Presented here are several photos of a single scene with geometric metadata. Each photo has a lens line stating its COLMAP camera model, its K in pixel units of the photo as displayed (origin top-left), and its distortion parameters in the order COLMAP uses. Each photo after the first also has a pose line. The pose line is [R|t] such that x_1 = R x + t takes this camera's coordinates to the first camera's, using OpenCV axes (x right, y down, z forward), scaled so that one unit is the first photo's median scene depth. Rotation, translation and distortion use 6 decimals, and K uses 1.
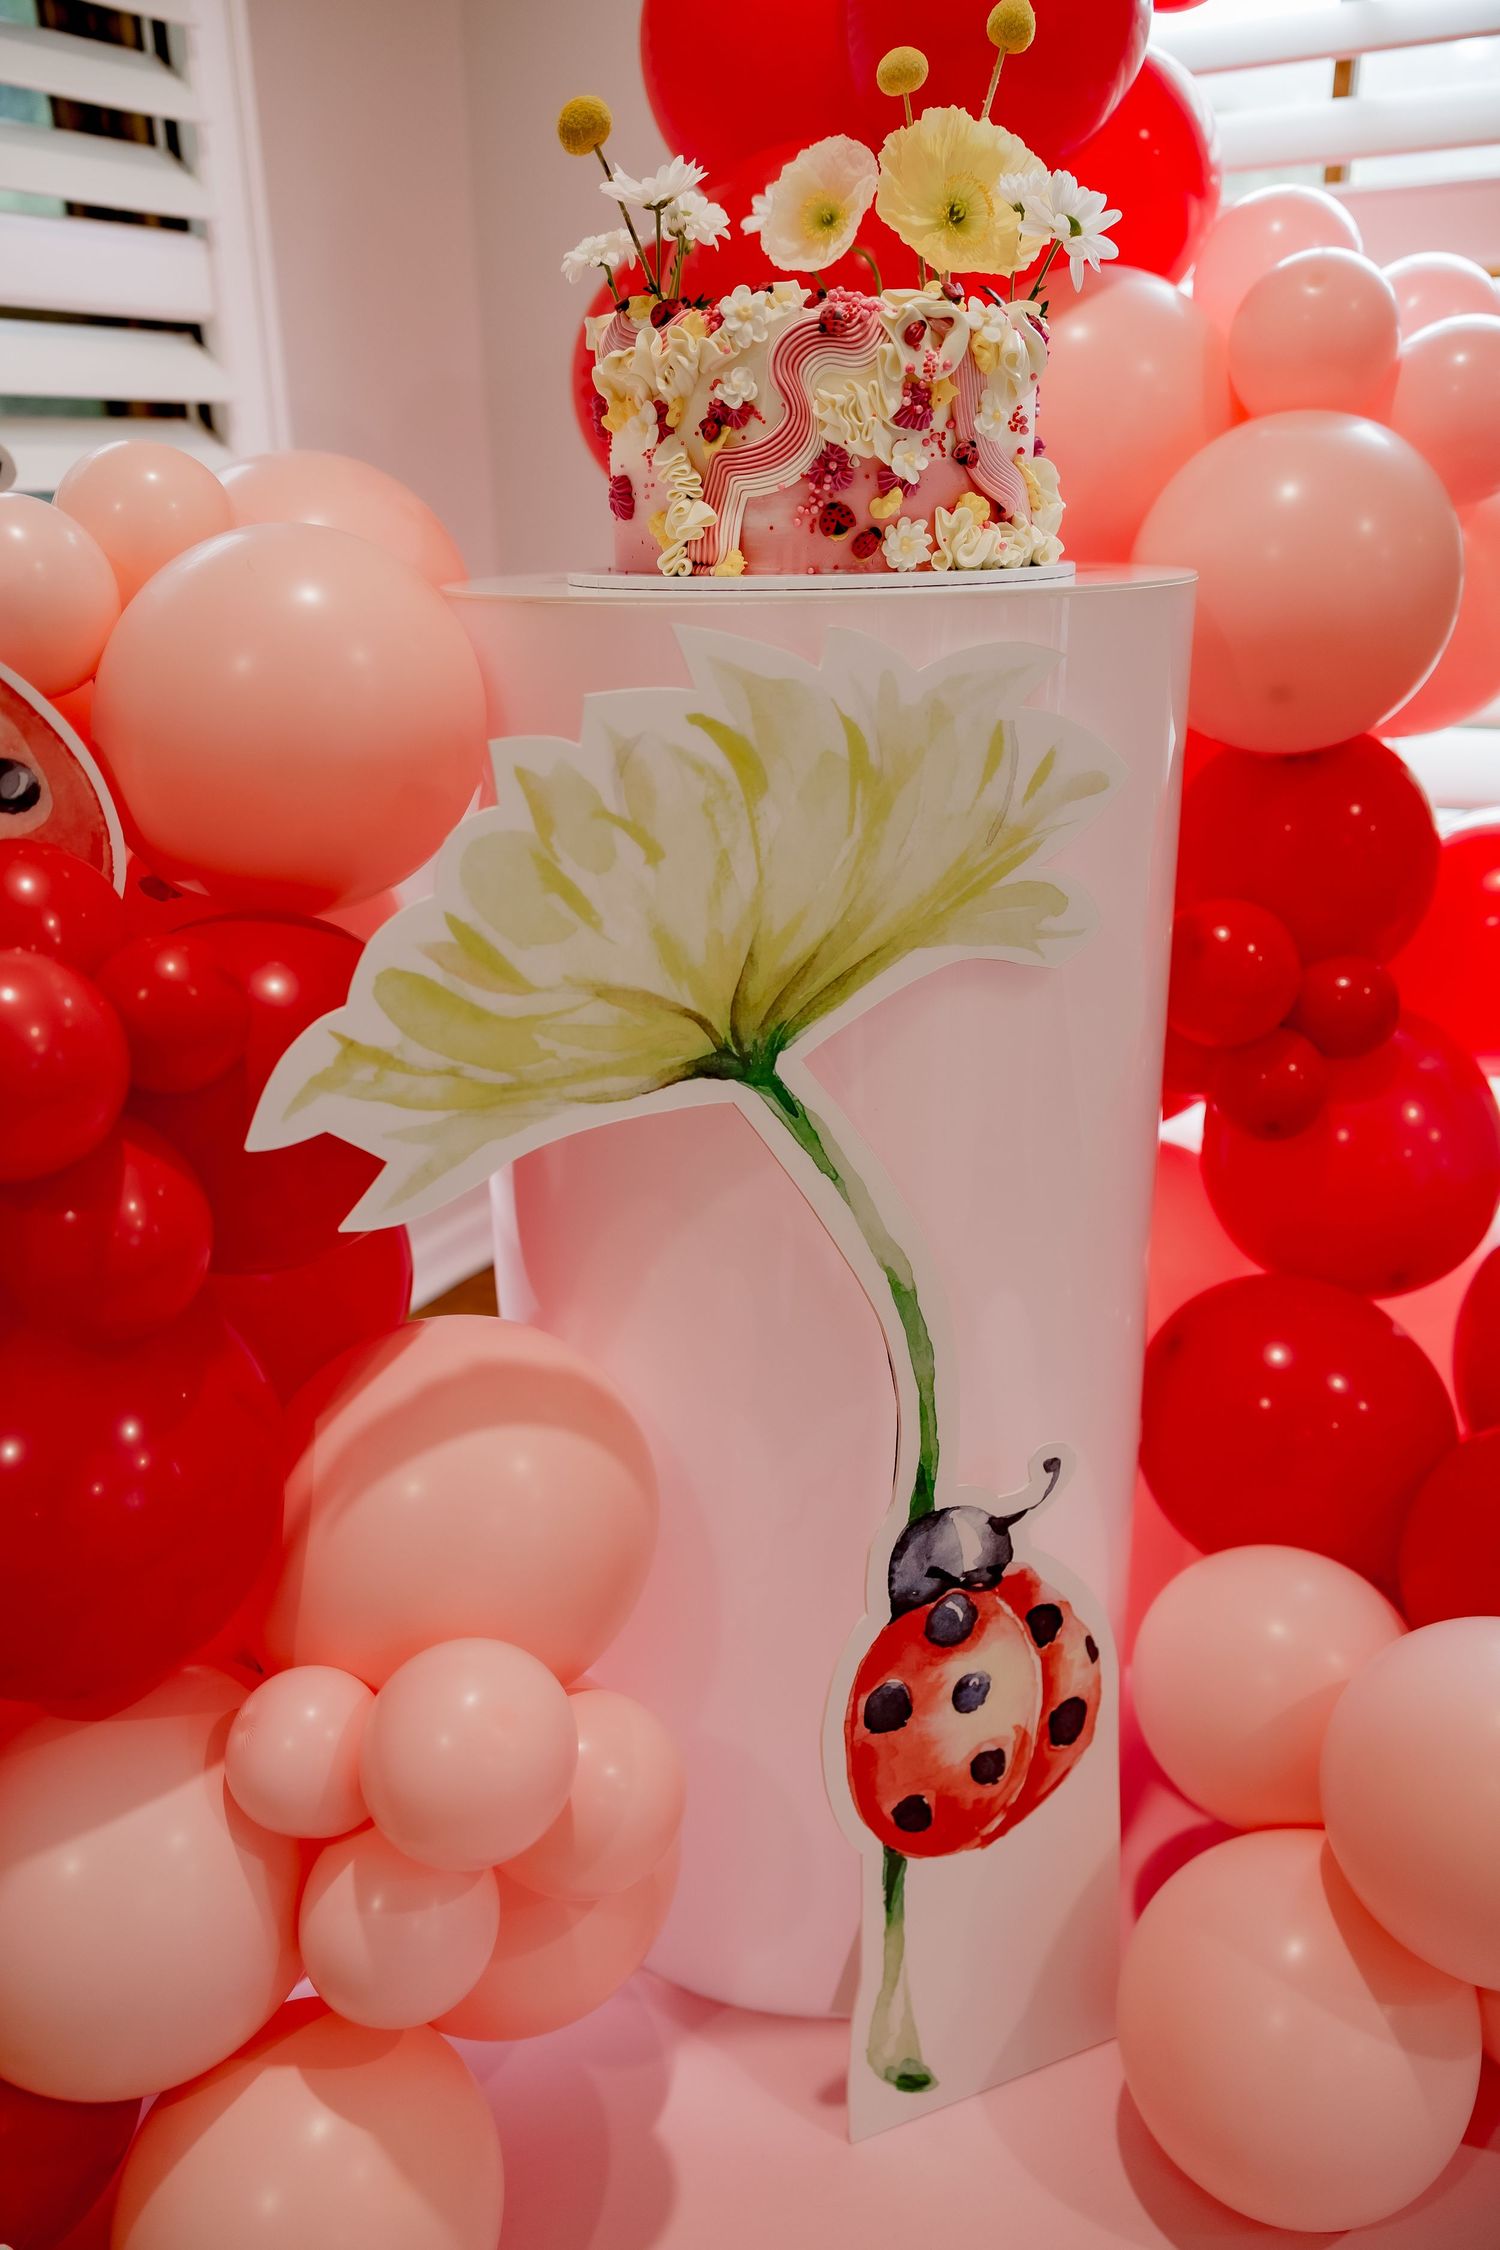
lens RADIAL K [[1725.2, 0, 750.0], [0, 1725.2, 1125.0], [0, 0, 1]] dist [-0.006151, -0.002635]
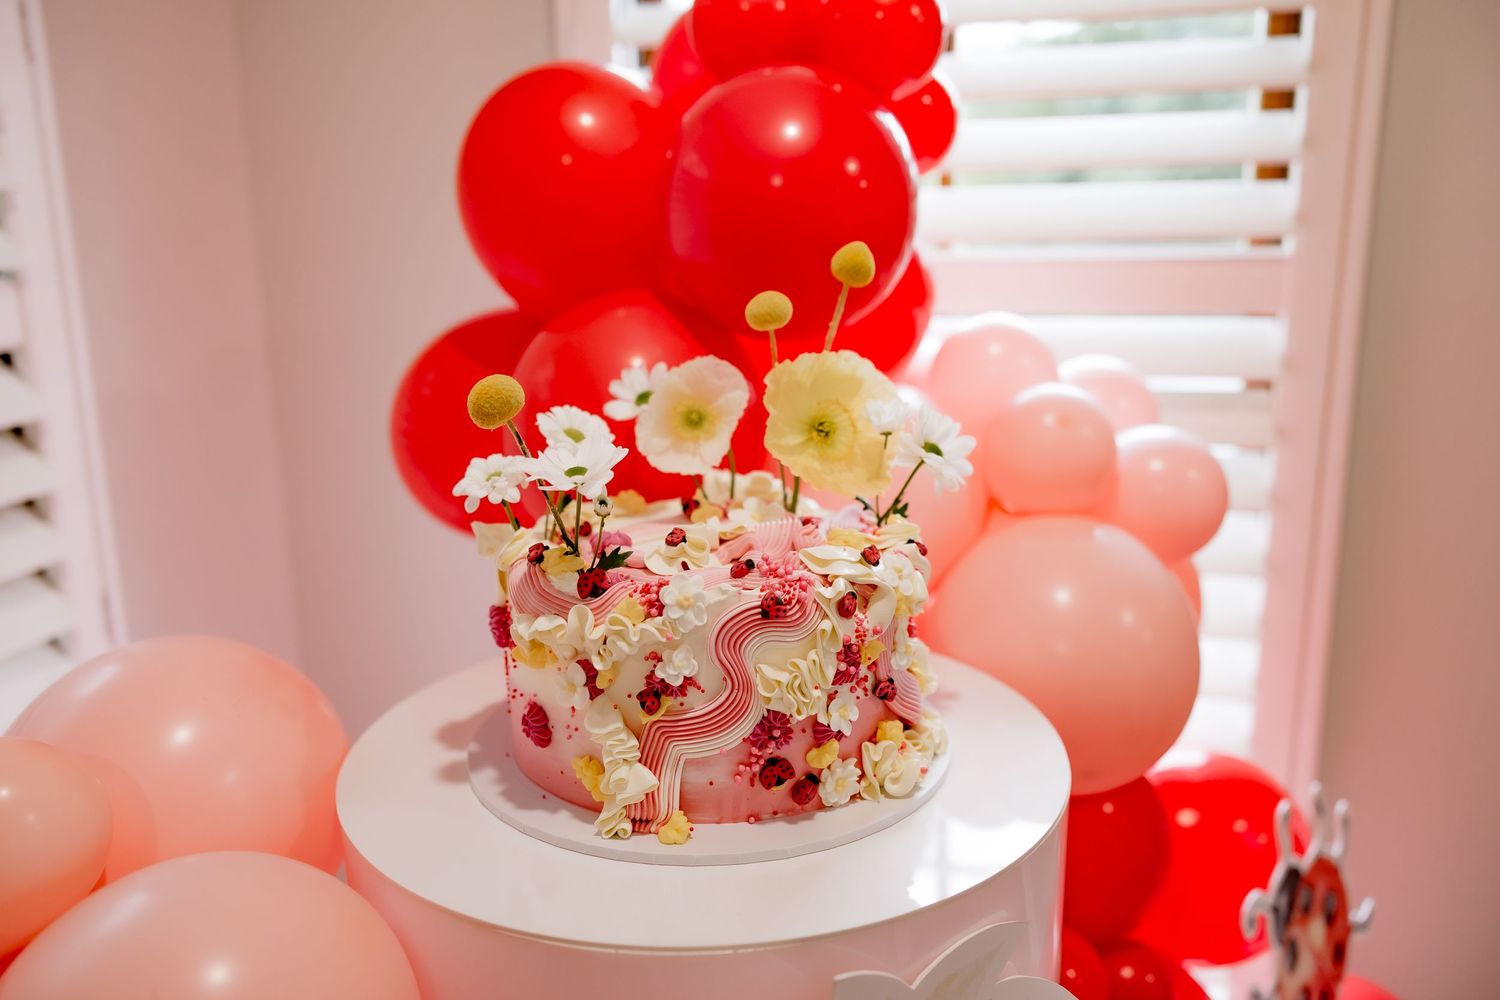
lens RADIAL K [[1193.5, 0, 750.0], [0, 1193.5, 500.0], [0, 0, 1]] dist [-0.006377, -0.003371]
pose [[0.960160, -0.057283, 0.273518, -0.146710], [0.095995, 0.986815, -0.130311, -0.420473], [-0.262447, 0.151376, 0.952999, 0.315404]]
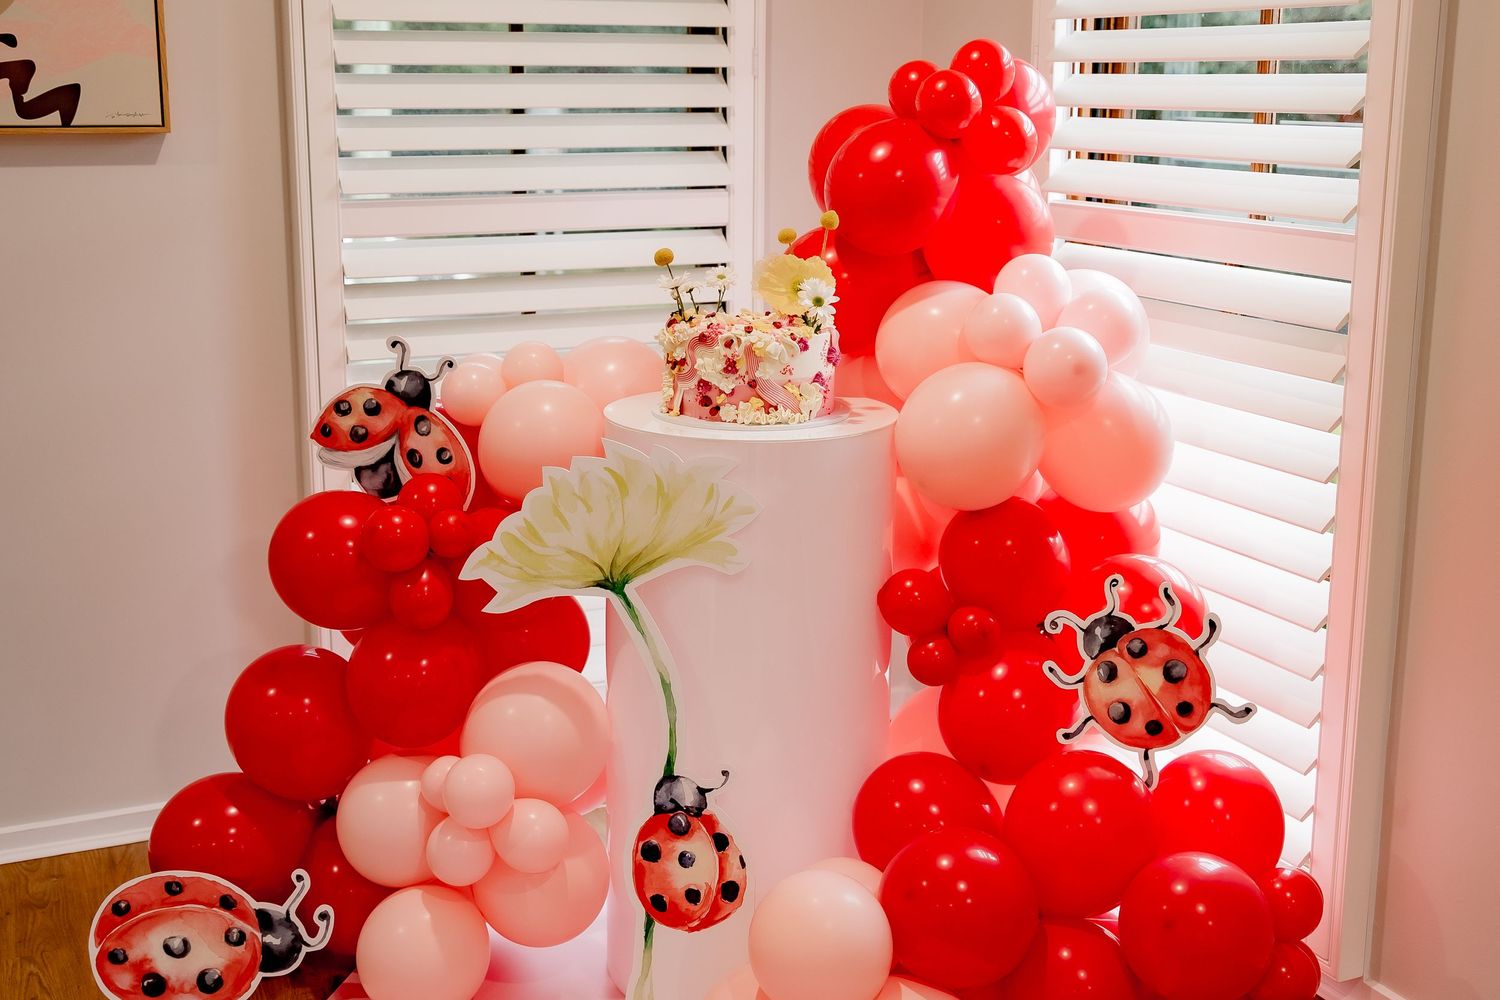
lens RADIAL K [[1728.1, 0, 747.3], [0, 1728.1, 436.1], [0, 0, 1]] dist [-0.000443, -0.000713]
pose [[0.818749, 0.139885, -0.556850, 1.654298], [-0.221937, 0.971586, -0.082248, -0.085352], [0.529523, 0.190926, 0.826531, -1.240977]]
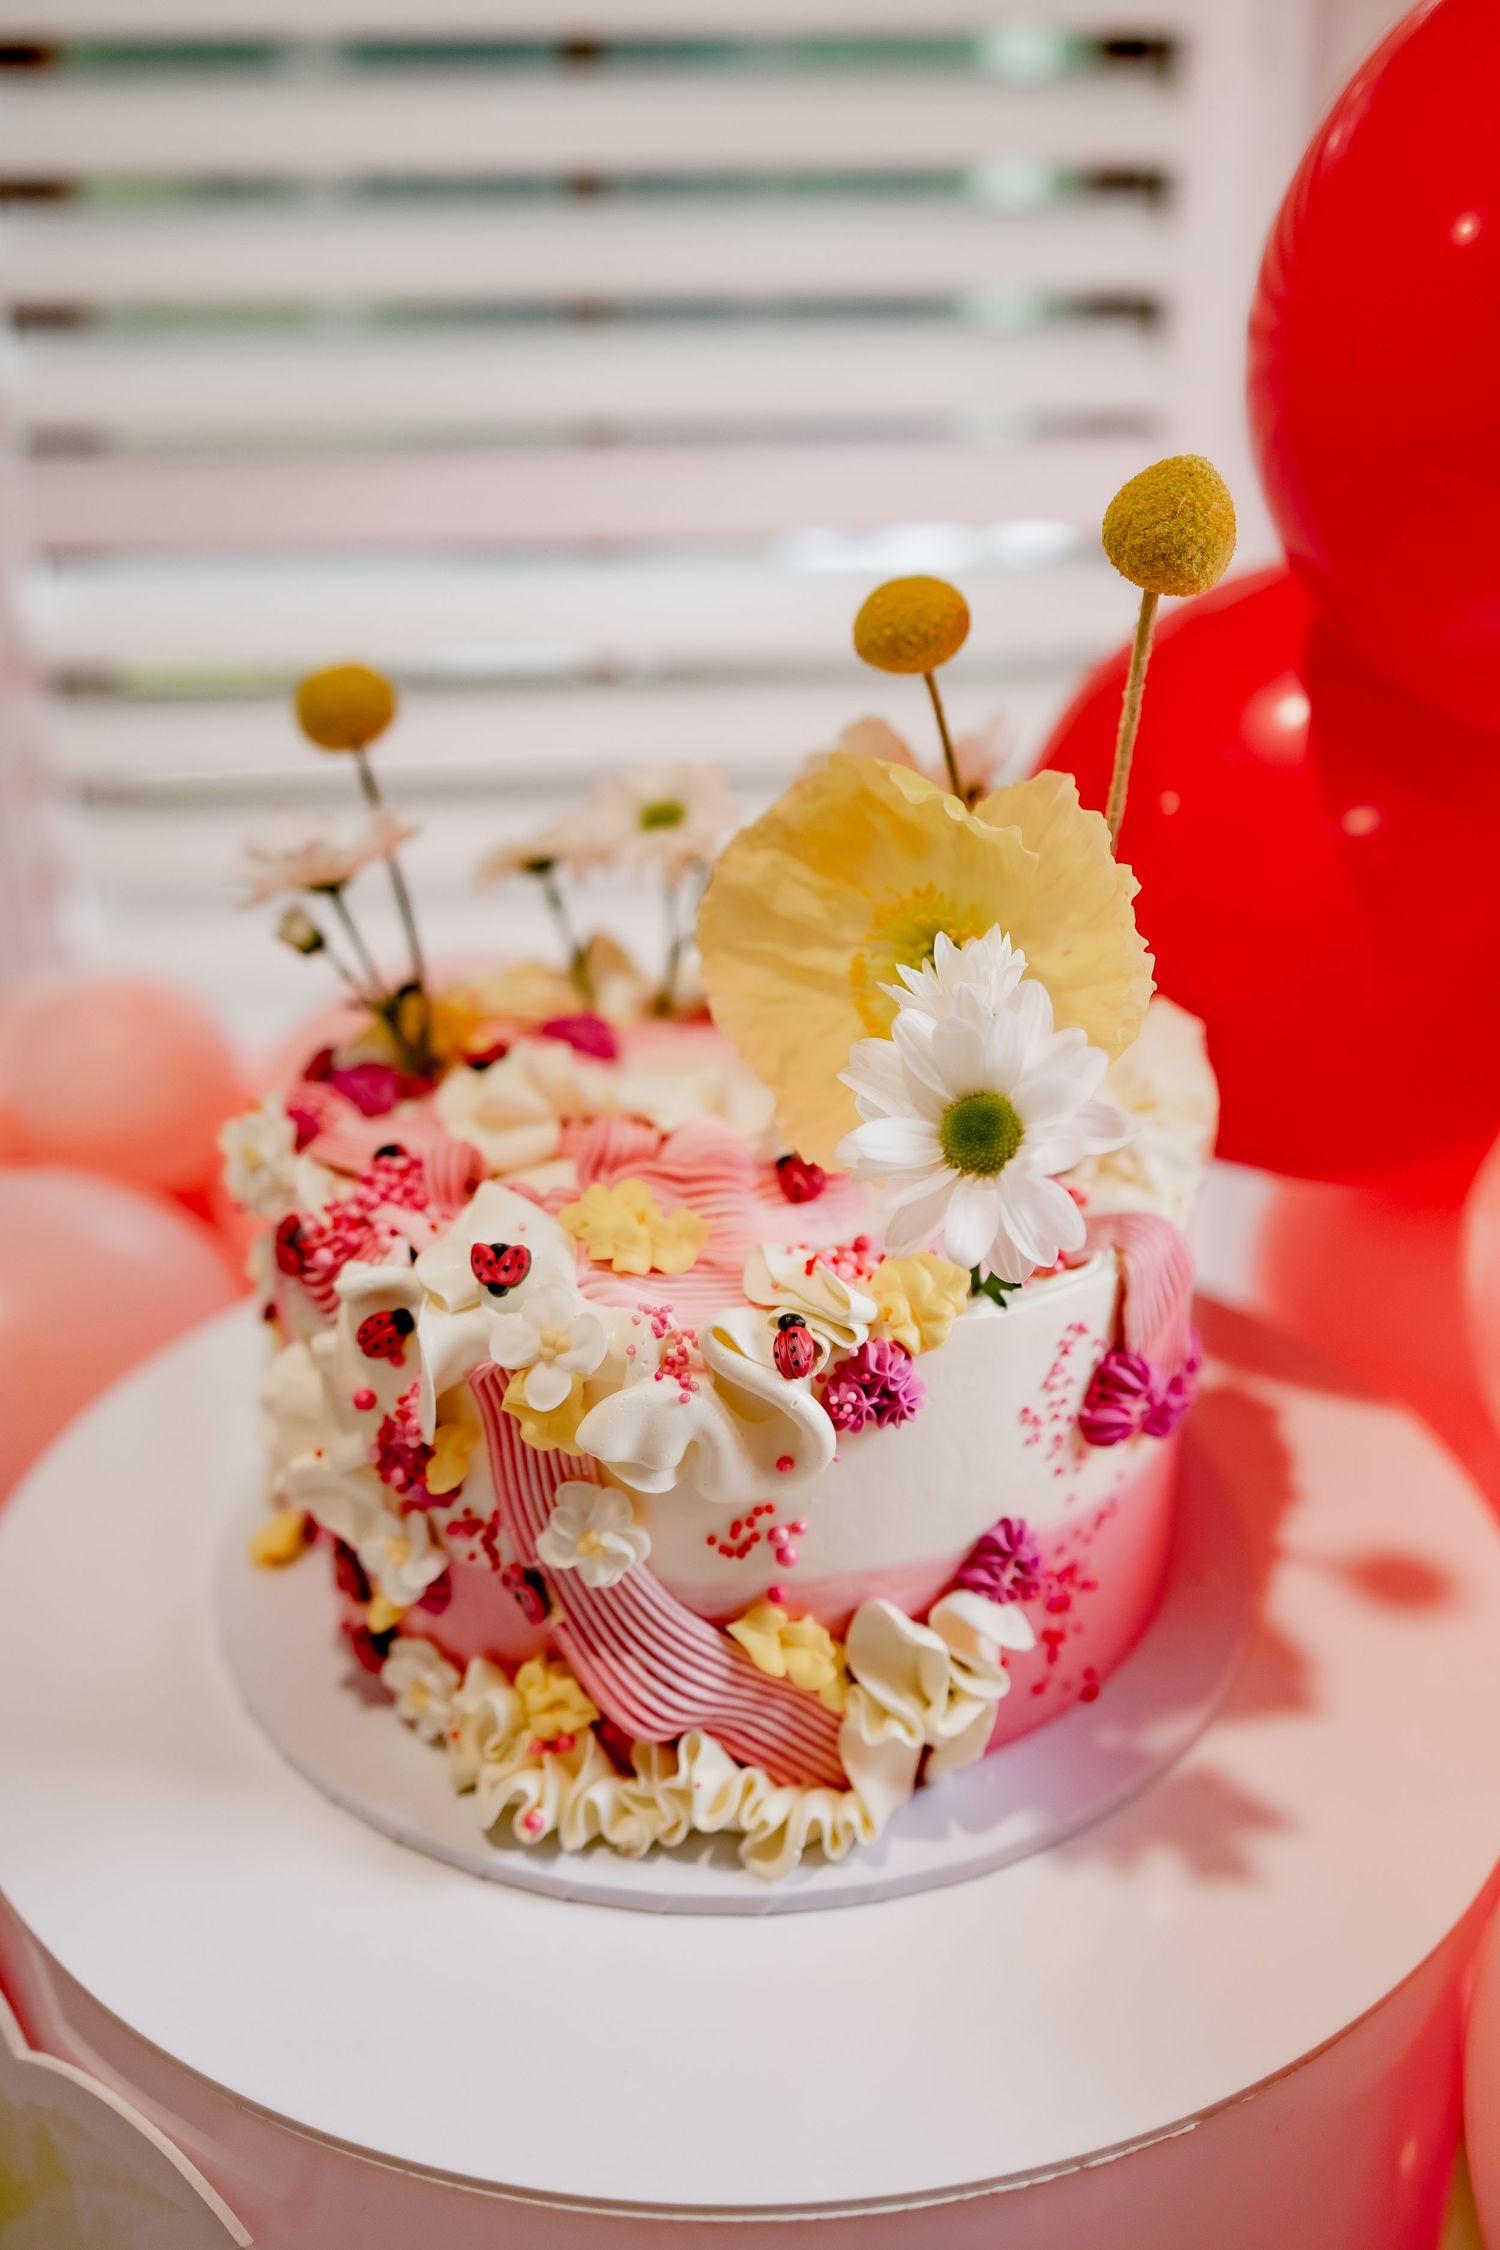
lens RADIAL K [[1725.2, 0, 750.0], [0, 1725.2, 1125.0], [0, 0, 1]] dist [-0.006151, -0.002635]
pose [[0.547406, 0.340053, -0.764663, 0.446395], [-0.293104, 0.933752, 0.205422, -0.605461], [0.783860, 0.111676, 0.610812, 0.776639]]
